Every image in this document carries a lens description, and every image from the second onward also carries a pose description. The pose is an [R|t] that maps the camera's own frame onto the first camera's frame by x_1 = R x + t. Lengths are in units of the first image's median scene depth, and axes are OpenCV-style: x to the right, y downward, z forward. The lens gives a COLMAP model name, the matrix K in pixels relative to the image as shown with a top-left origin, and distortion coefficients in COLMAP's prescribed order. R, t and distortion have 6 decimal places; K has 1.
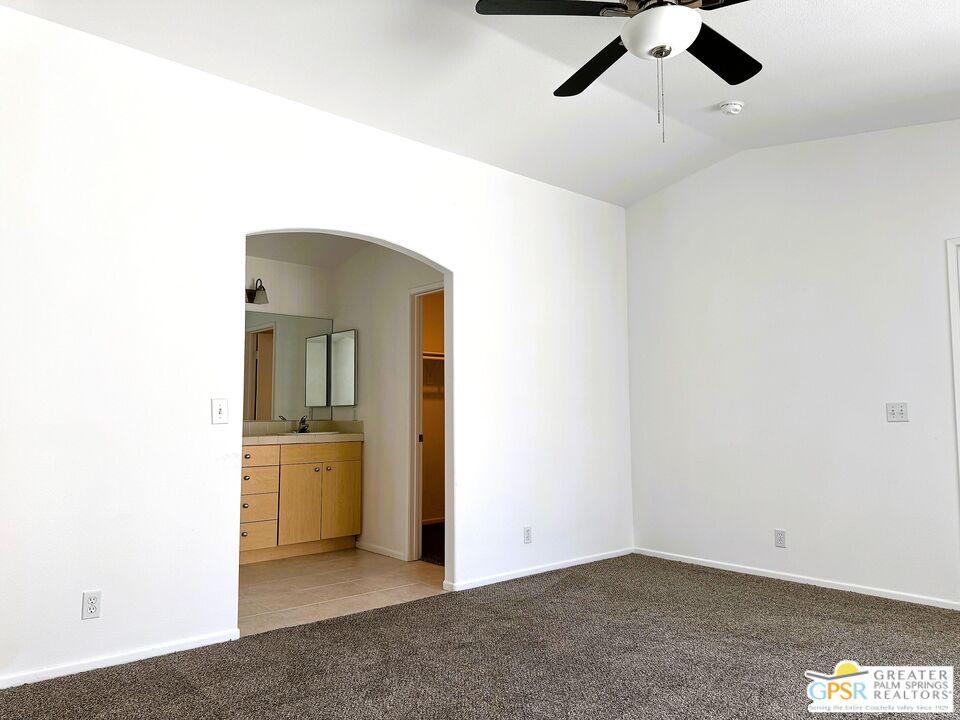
lens RADIAL K [[688.7, 0, 481.6], [0, 688.7, 359.9], [0, 0, 1]] dist [0.006173, -0.000870]
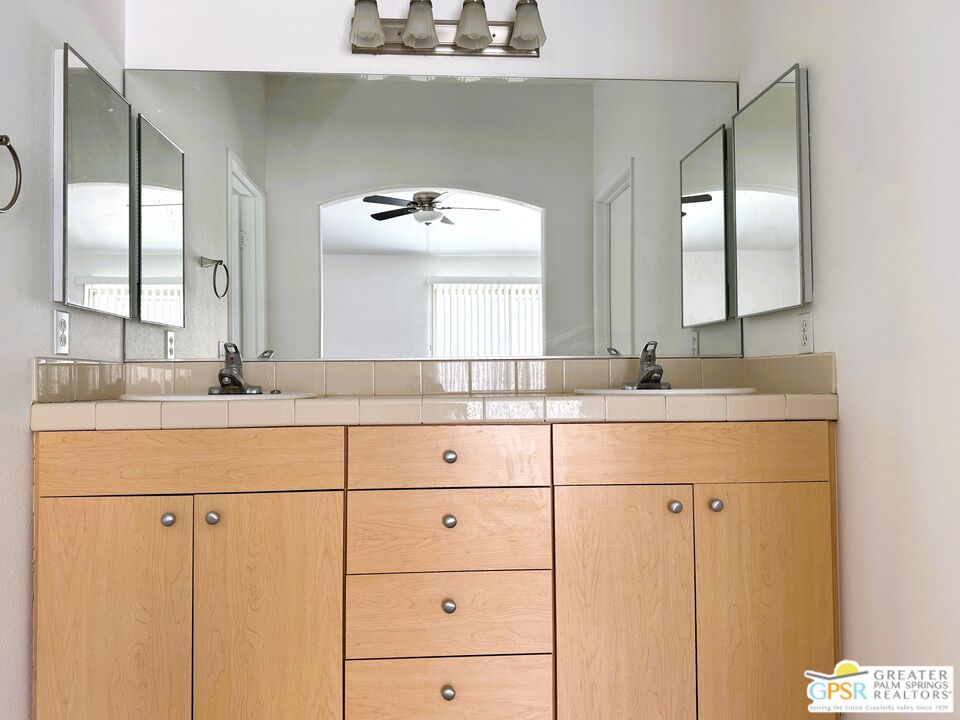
lens RADIAL K [[688.7, 0, 481.6], [0, 688.7, 359.9], [0, 0, 1]] dist [0.006173, -0.000870]
pose [[0.797496, -0.013633, -0.603170, -0.112339], [0.050998, 0.997690, 0.044877, 0.070040], [0.601165, -0.066550, 0.796349, 0.662354]]
